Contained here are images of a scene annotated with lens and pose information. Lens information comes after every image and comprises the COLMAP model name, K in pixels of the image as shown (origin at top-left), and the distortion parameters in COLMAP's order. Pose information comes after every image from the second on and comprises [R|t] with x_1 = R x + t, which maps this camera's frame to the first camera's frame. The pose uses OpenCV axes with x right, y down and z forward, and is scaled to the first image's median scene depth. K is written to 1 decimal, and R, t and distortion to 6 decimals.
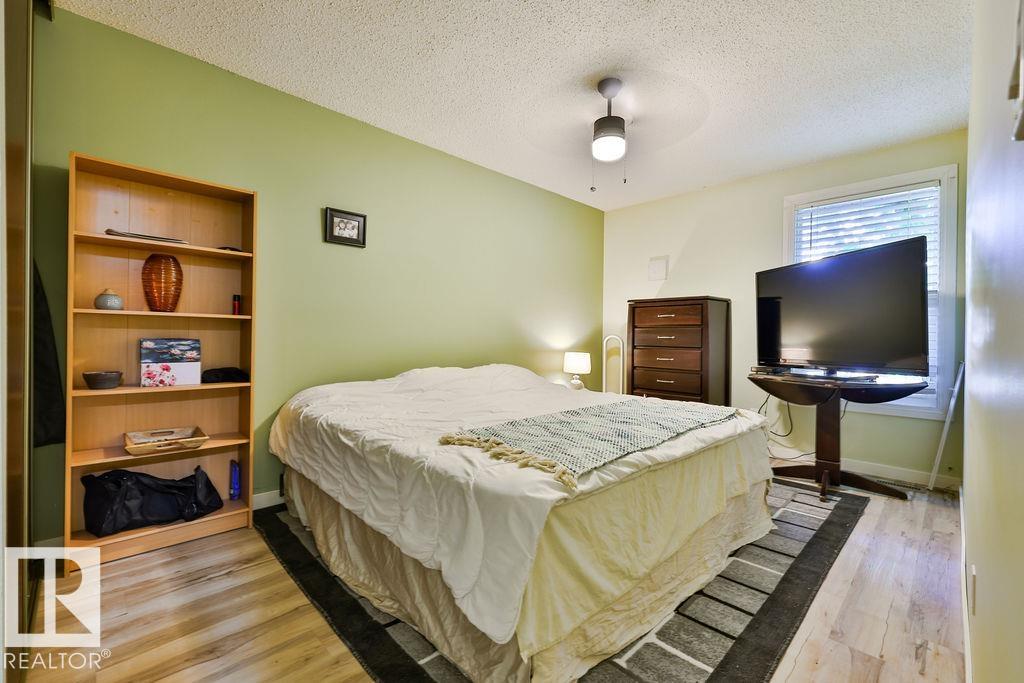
lens RADIAL K [[432.5, 0, 515.7], [0, 432.5, 339.3], [0, 0, 1]] dist [-0.003285, -0.000422]
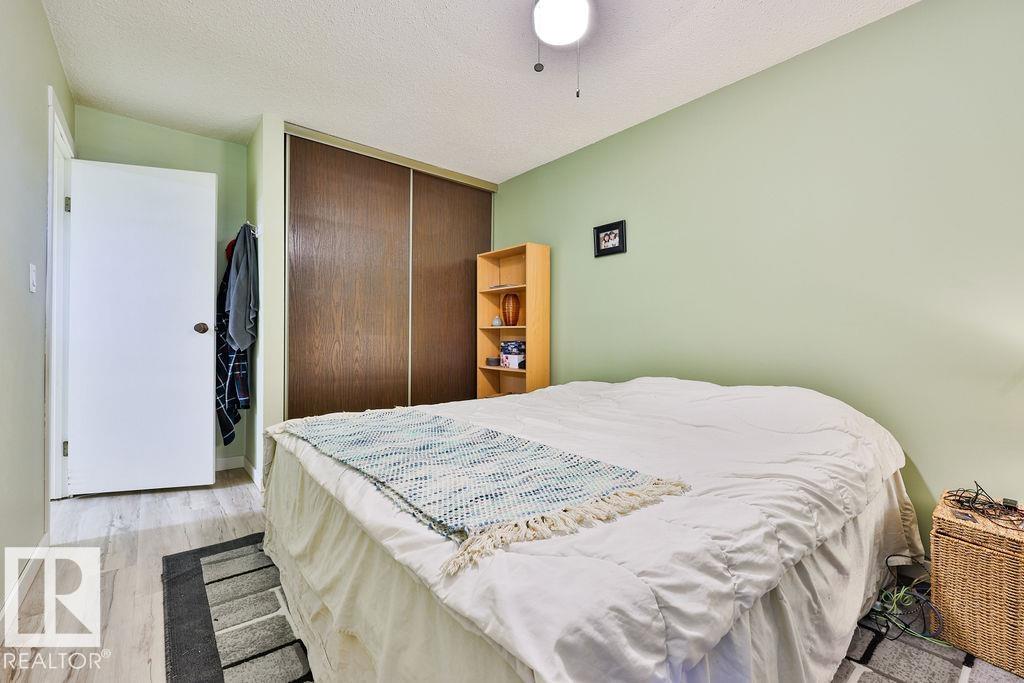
lens RADIAL K [[432.5, 0, 515.7], [0, 432.5, 339.3], [0, 0, 1]] dist [-0.003285, -0.000422]
pose [[-0.082436, 0.001351, -0.996595, 0.891568], [-0.010451, 0.999943, 0.002220, -0.011699], [0.996542, 0.010599, -0.082417, 1.095775]]
